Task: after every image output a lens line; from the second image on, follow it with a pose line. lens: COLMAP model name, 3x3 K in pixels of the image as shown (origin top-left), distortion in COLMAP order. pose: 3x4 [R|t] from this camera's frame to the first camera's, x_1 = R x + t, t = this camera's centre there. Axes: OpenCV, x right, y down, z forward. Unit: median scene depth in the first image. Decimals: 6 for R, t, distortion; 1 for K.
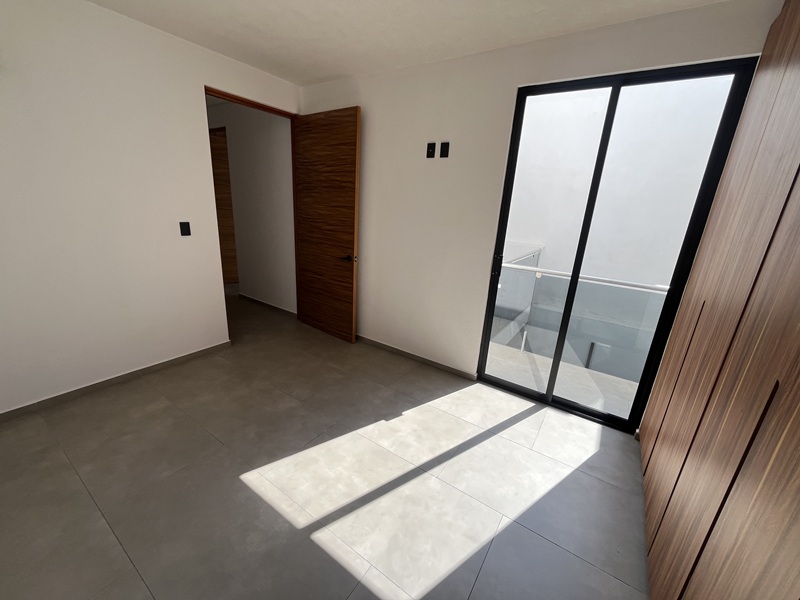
lens RADIAL K [[322.8, 0, 399.0], [0, 322.8, 301.9], [0, 0, 1]] dist [-0.002124, -0.000140]
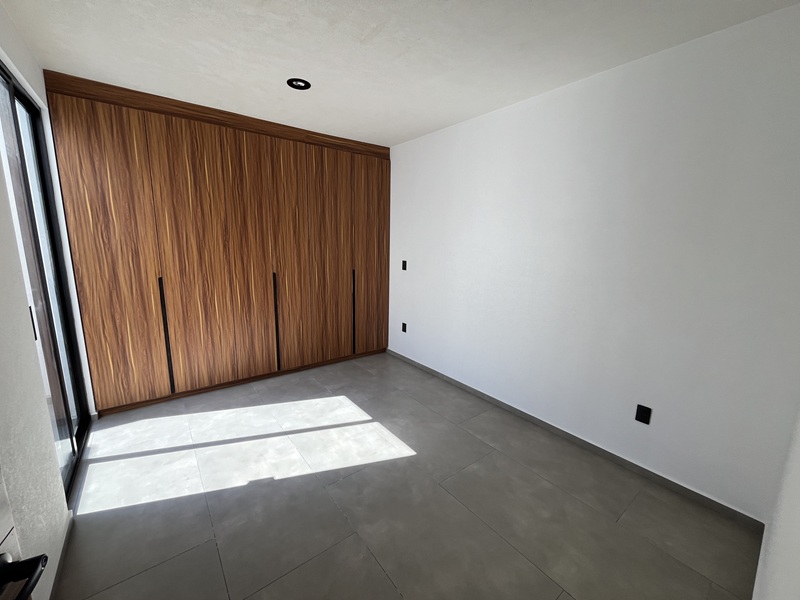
lens RADIAL K [[322.8, 0, 399.4], [0, 322.8, 302.6], [0, 0, 1]] dist [-0.002124, -0.000140]
pose [[-0.947872, -0.135801, 0.288264, -0.654853], [0.016618, 0.882342, 0.470315, -0.544840], [-0.318217, 0.450588, -0.834091, 1.663647]]
